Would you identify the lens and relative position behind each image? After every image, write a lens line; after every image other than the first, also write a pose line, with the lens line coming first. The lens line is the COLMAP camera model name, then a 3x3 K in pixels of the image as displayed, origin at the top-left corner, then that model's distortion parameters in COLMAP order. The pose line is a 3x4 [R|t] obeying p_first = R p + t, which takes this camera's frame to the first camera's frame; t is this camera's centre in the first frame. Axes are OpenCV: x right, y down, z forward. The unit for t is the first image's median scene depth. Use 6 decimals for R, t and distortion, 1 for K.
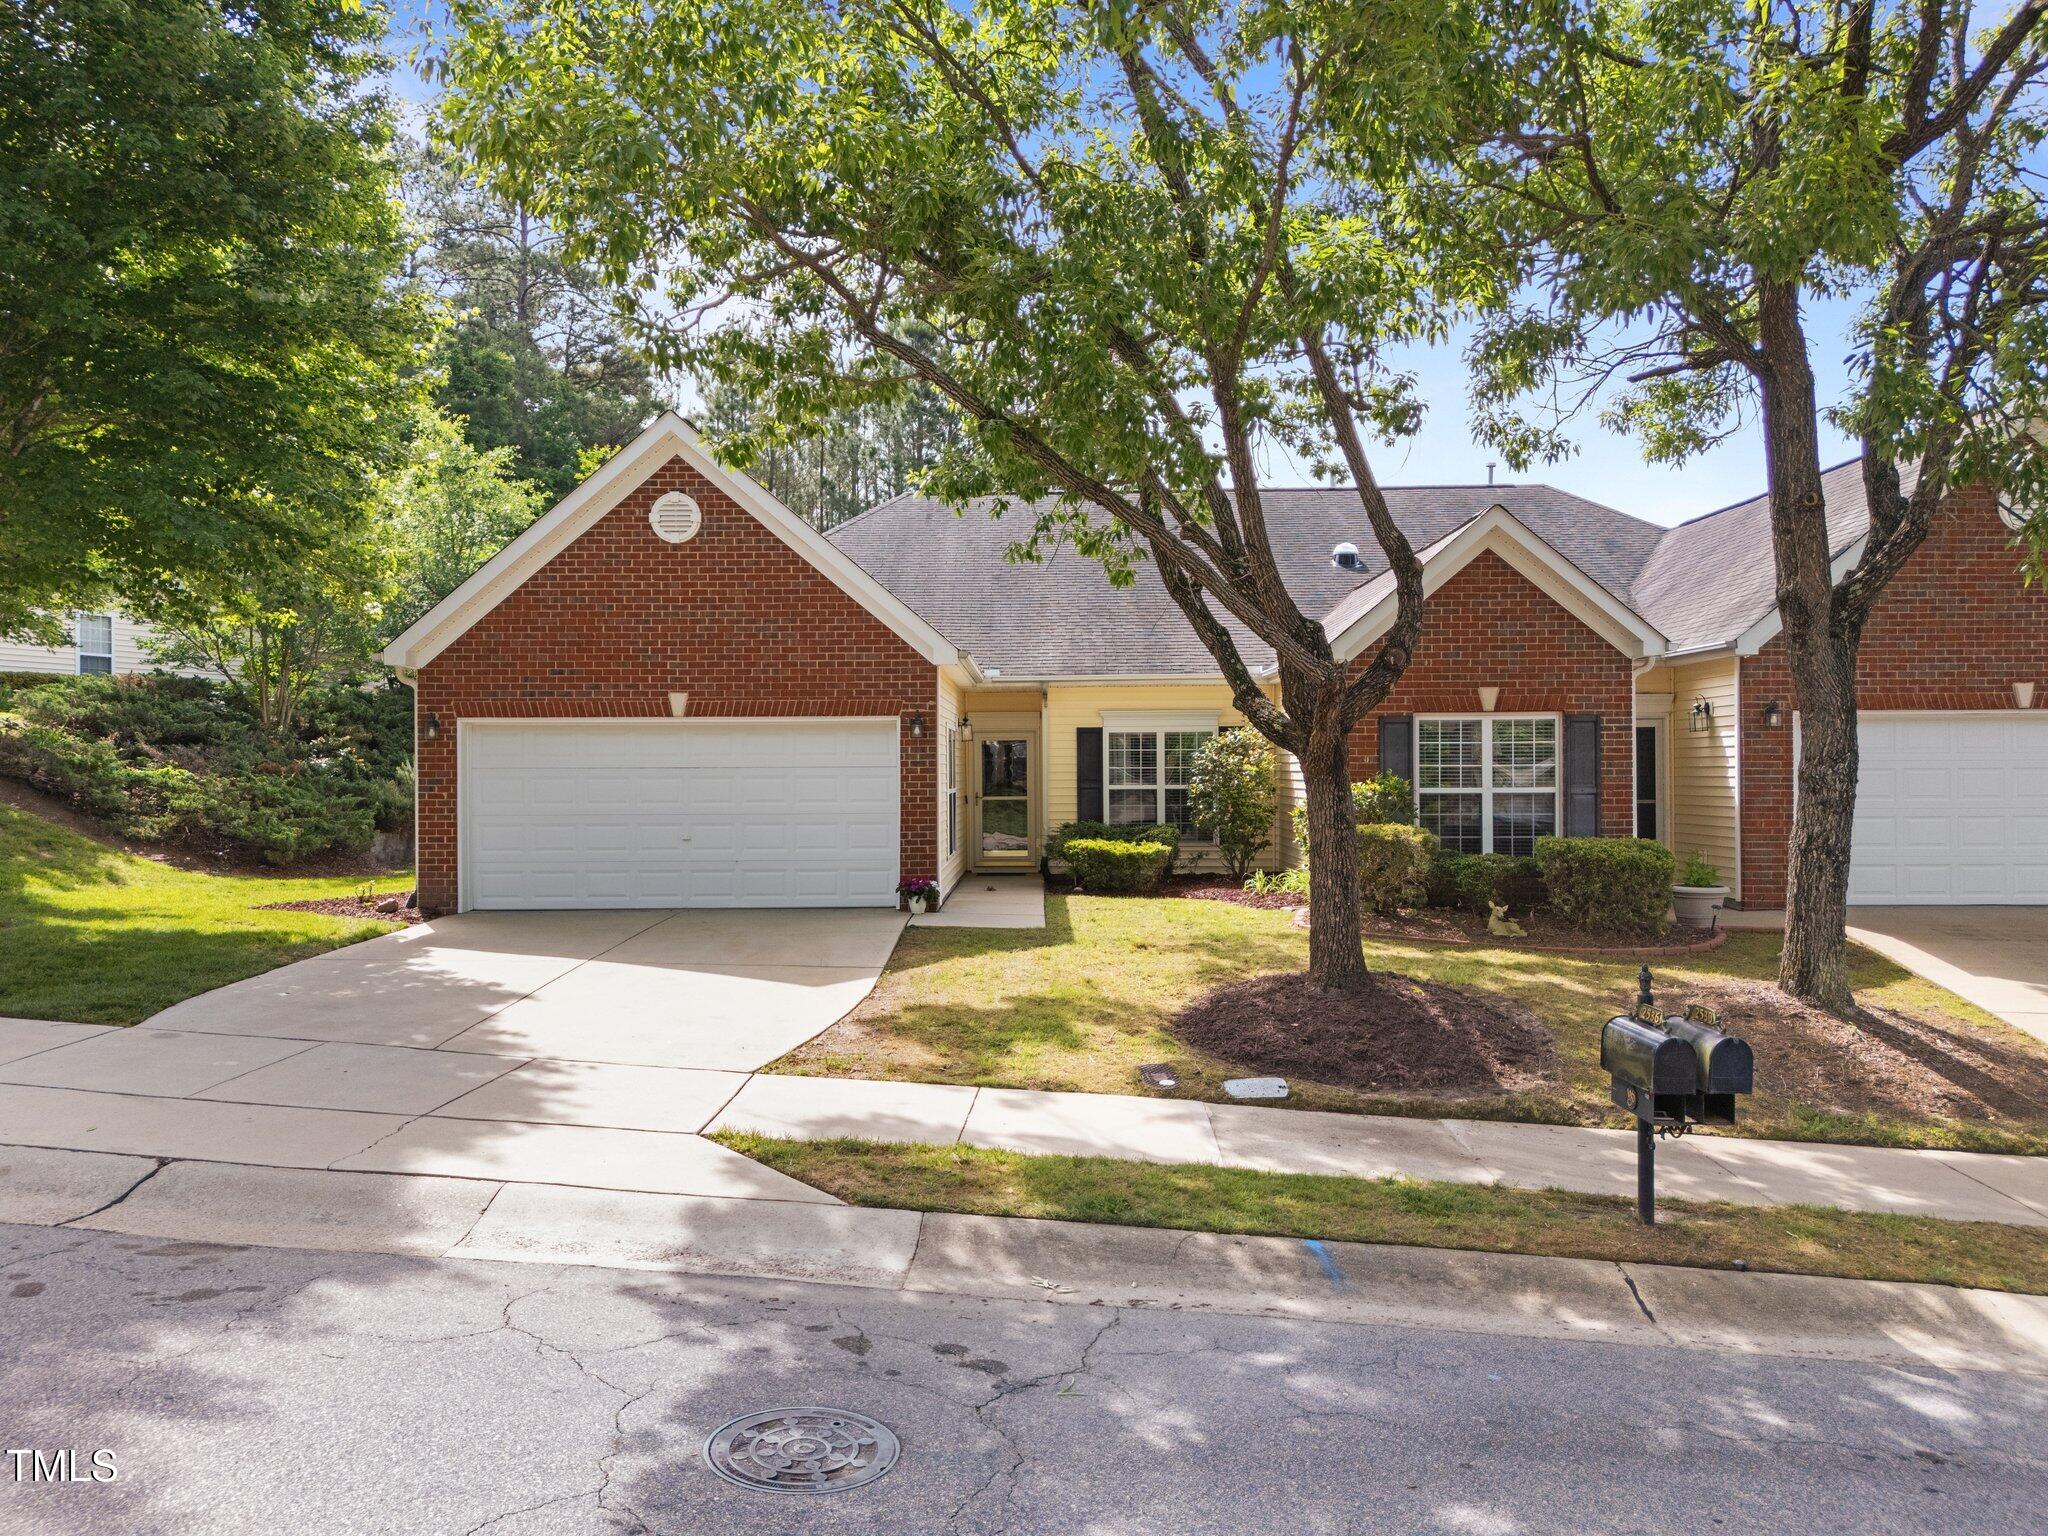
lens RADIAL K [[1513.4, 0, 1038.2], [0, 1513.4, 781.8], [0, 0, 1]] dist [0.039336, -0.025815]
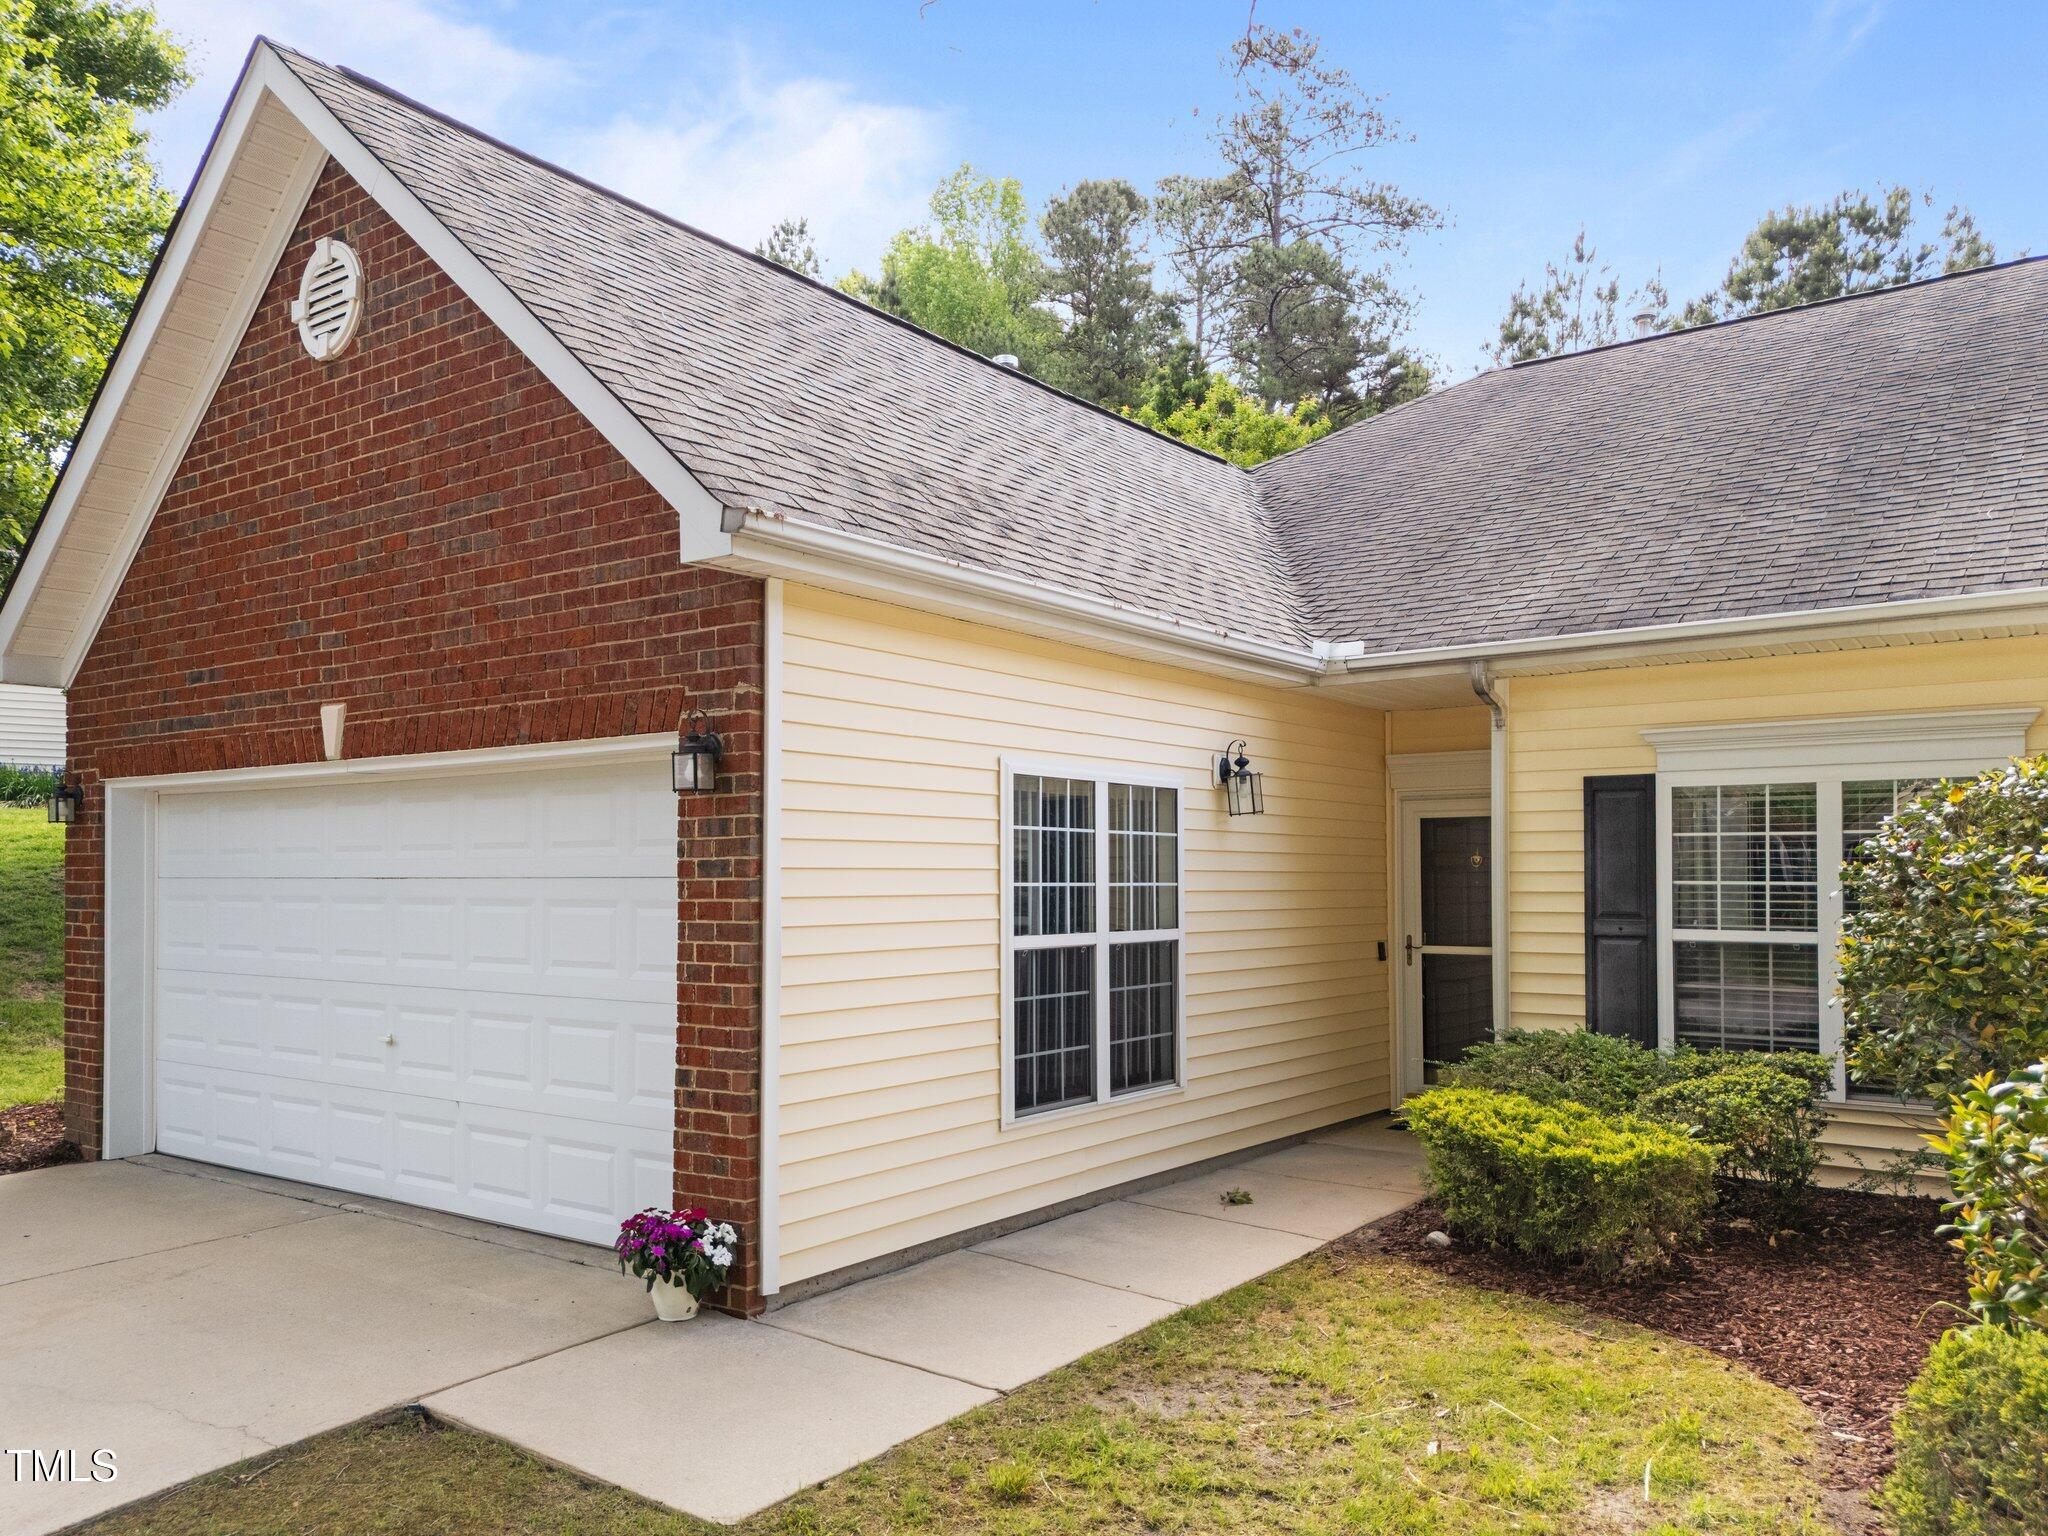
lens RADIAL K [[1557.1, 0, 995.9], [0, 1557.1, 846.4], [0, 0, 1]] dist [0.040252, -0.001190]
pose [[0.805179, -0.007729, -0.592982, 0.179528], [-0.009328, 0.999626, -0.025695, -0.008477], [0.592959, 0.026220, 0.804806, 0.752918]]
